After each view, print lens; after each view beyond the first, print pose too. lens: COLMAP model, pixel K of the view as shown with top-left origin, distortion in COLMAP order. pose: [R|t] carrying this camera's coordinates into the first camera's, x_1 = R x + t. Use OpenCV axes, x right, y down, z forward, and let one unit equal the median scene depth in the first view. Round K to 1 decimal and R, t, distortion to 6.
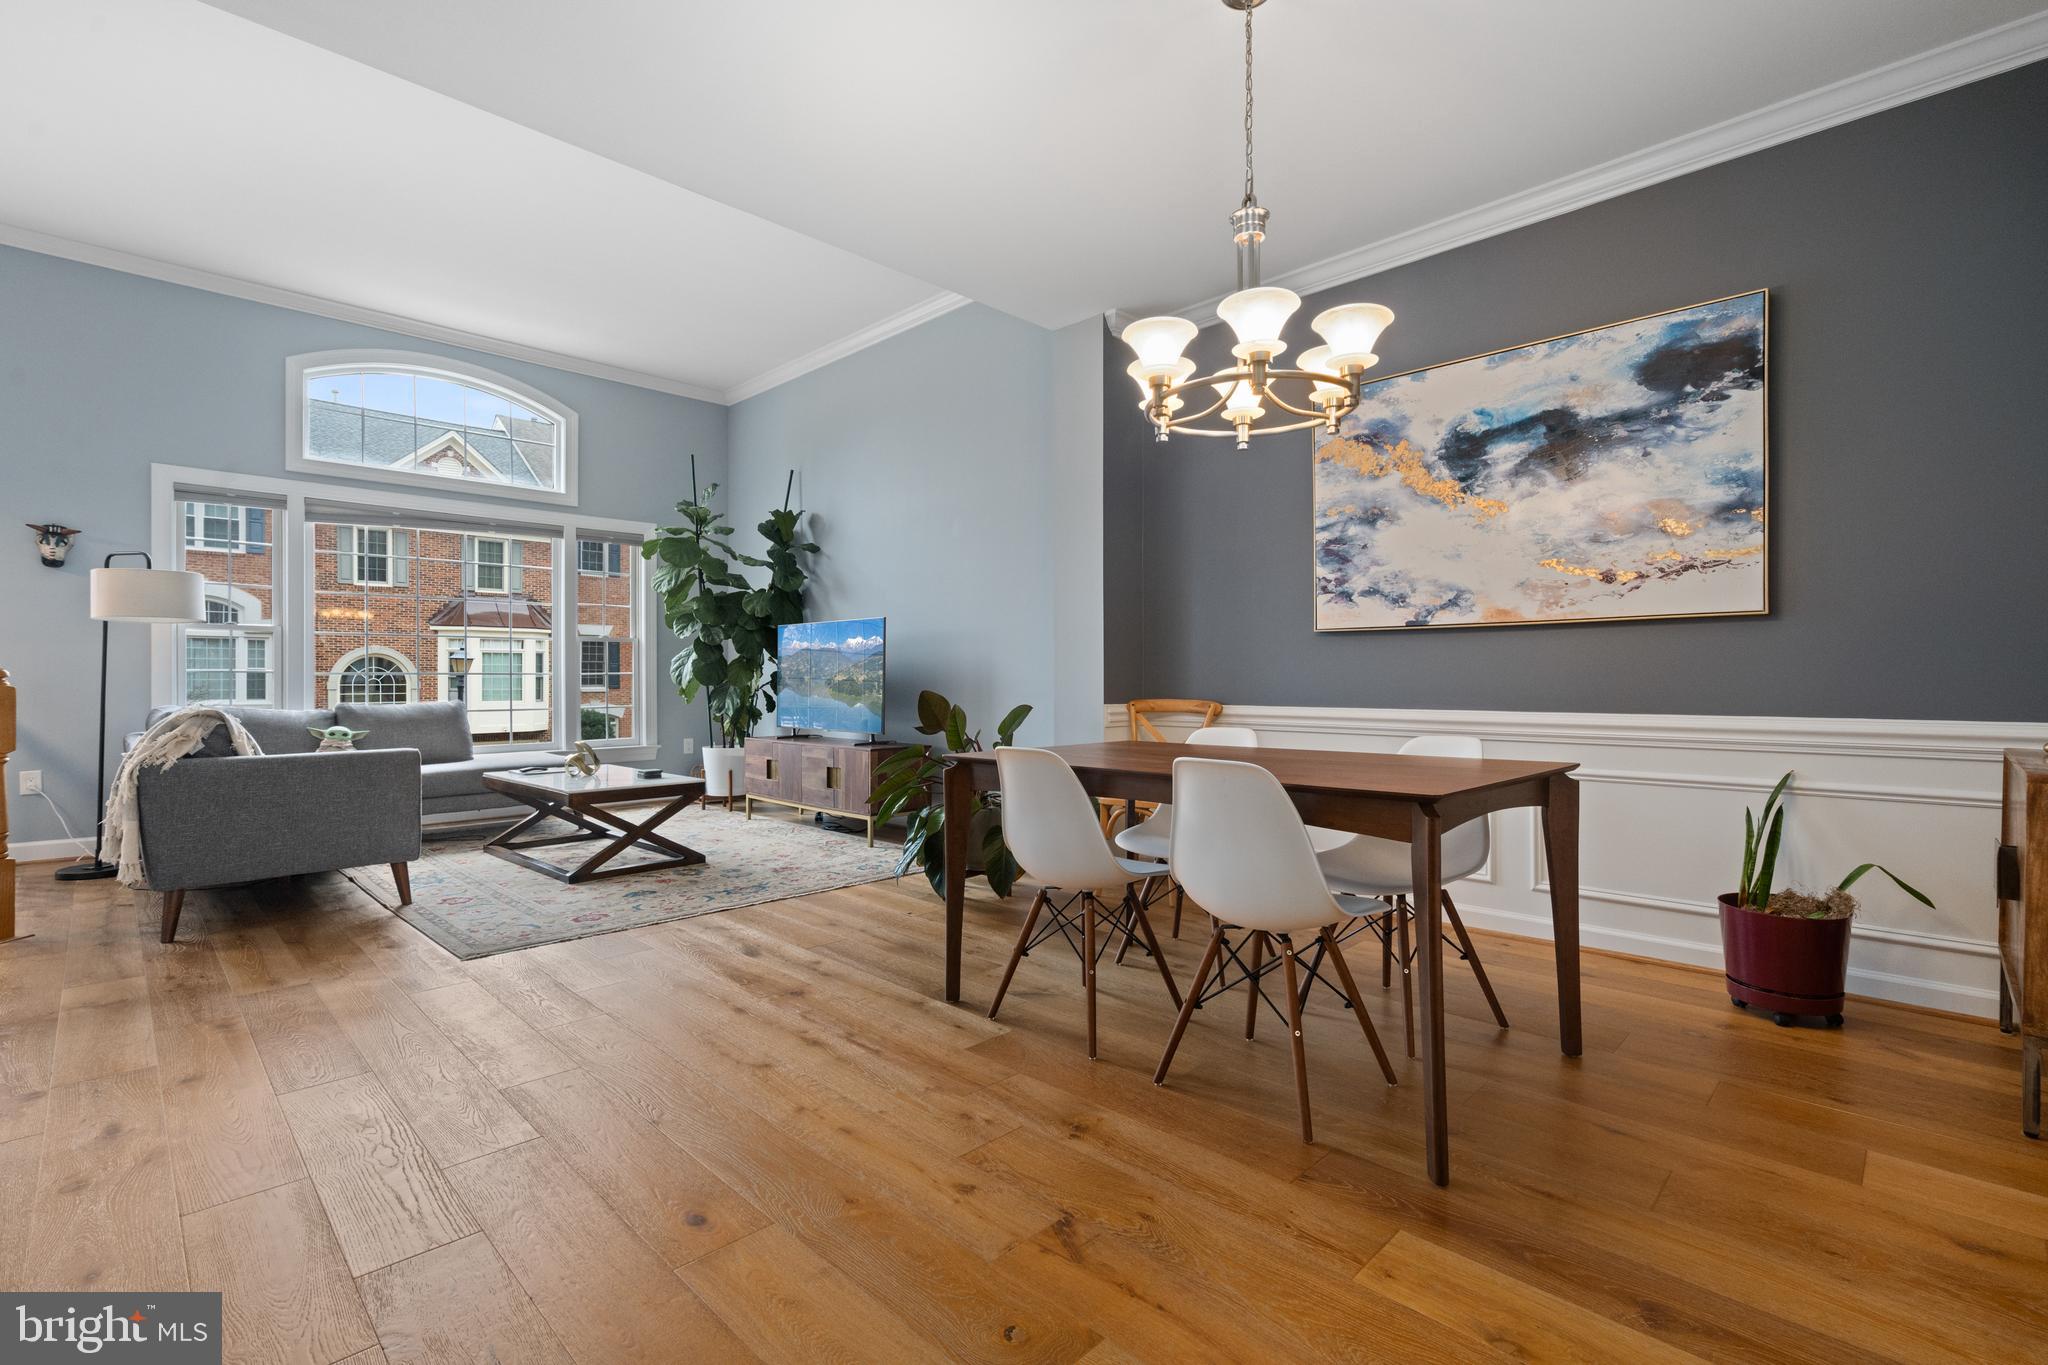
lens RADIAL K [[923.1, 0, 1019.5], [0, 923.1, 678.1], [0, 0, 1]] dist [-0.004809, 0.002206]
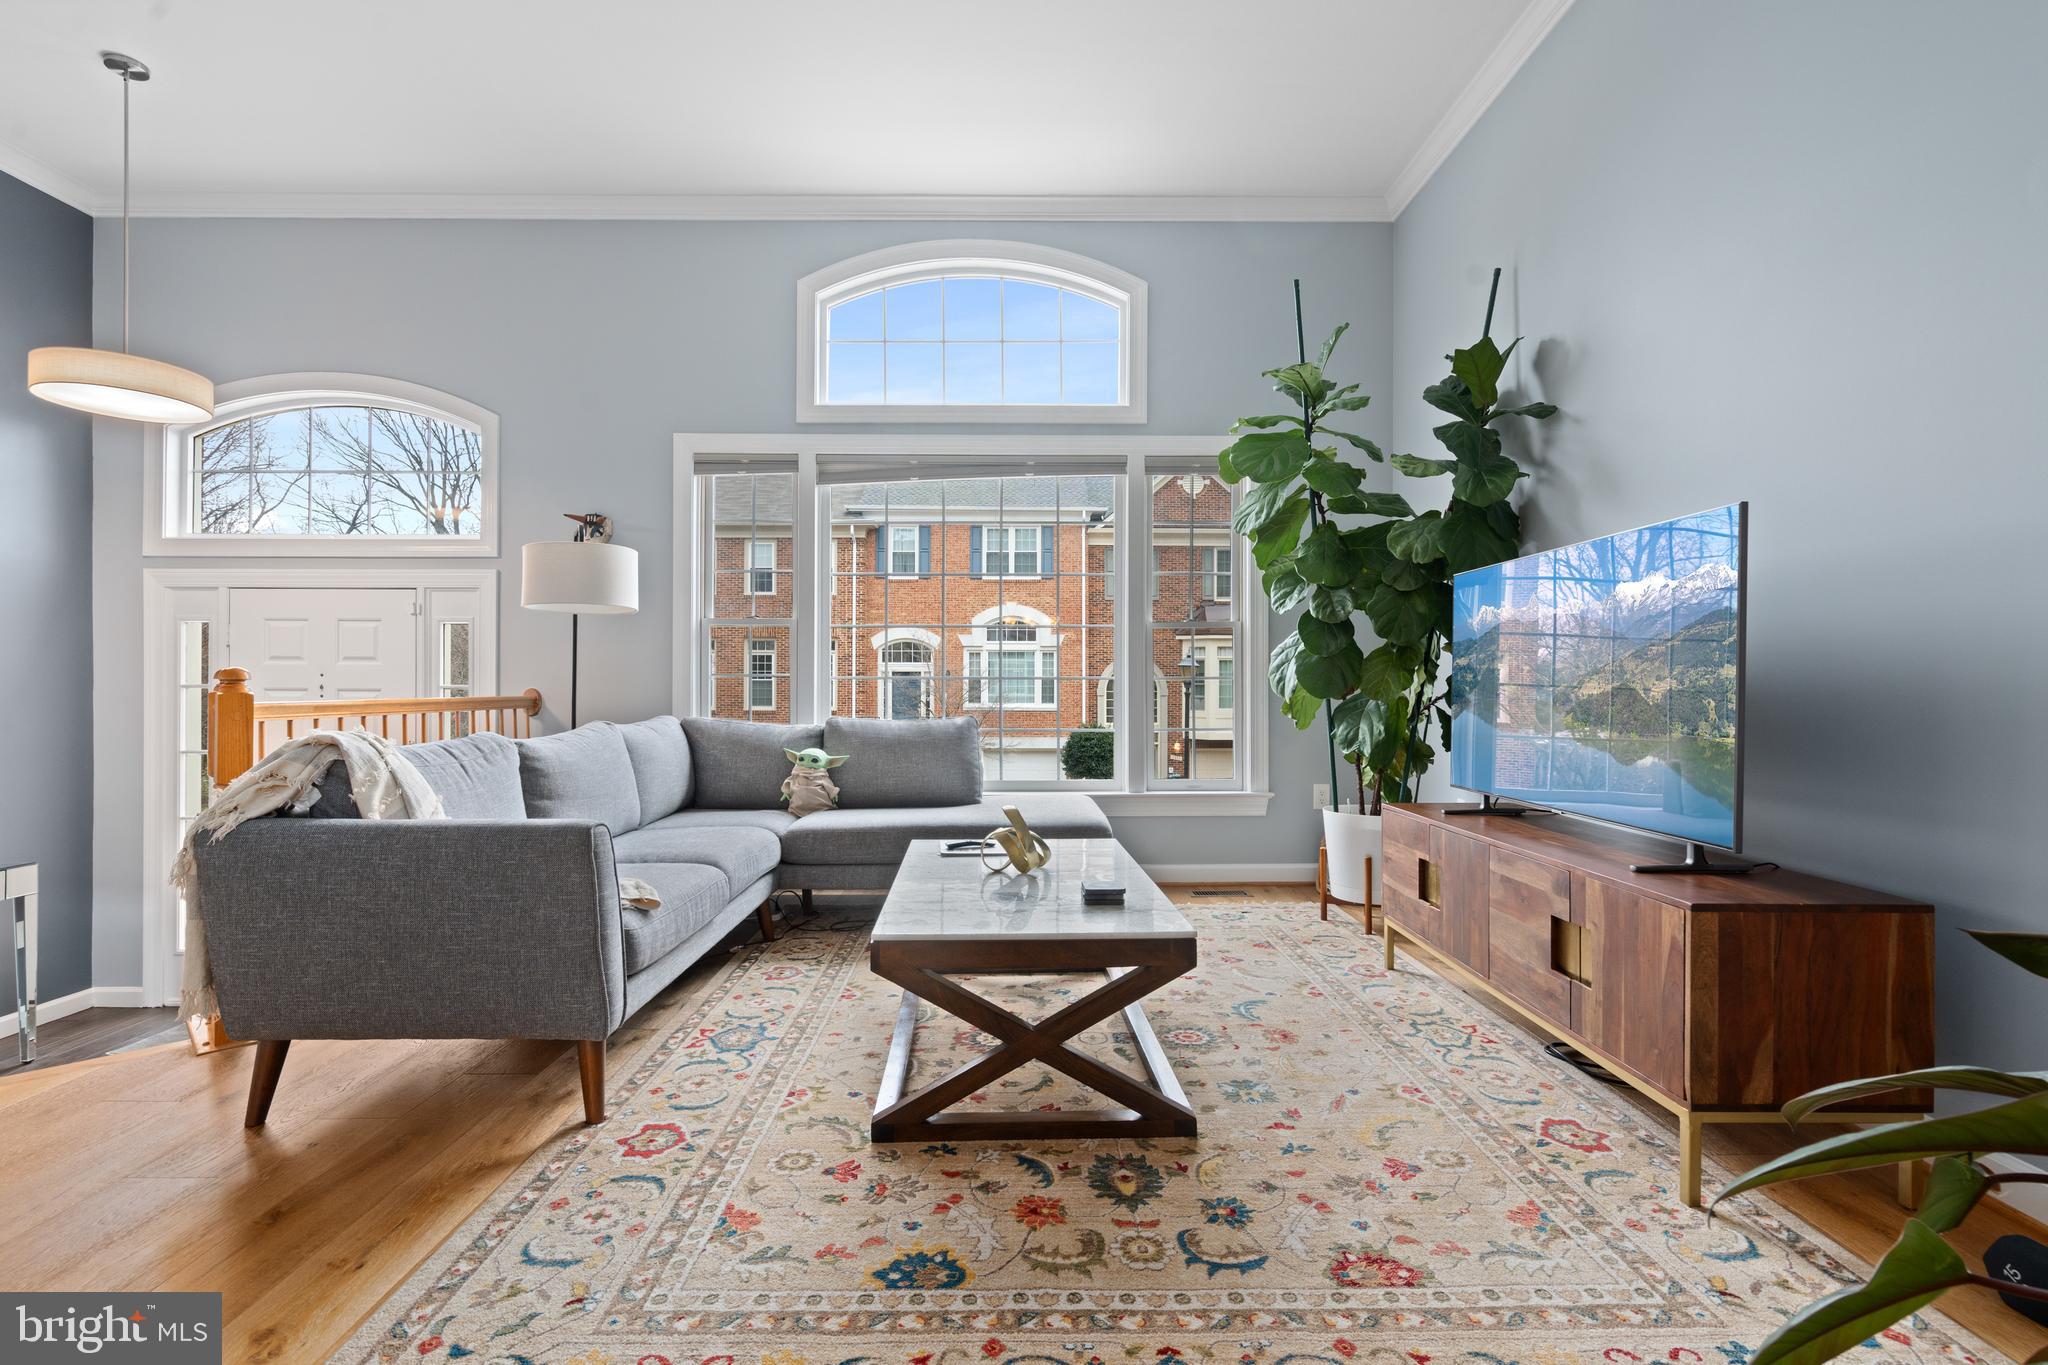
lens RADIAL K [[923.1, 0, 1017.7], [0, 923.1, 688.1], [0, 0, 1]] dist [-0.004809, 0.002206]
pose [[0.708211, 0.004524, -0.705986, -0.087917], [-0.002893, 0.999990, 0.003506, 0.000710], [0.705995, -0.000440, 0.708217, 0.524337]]
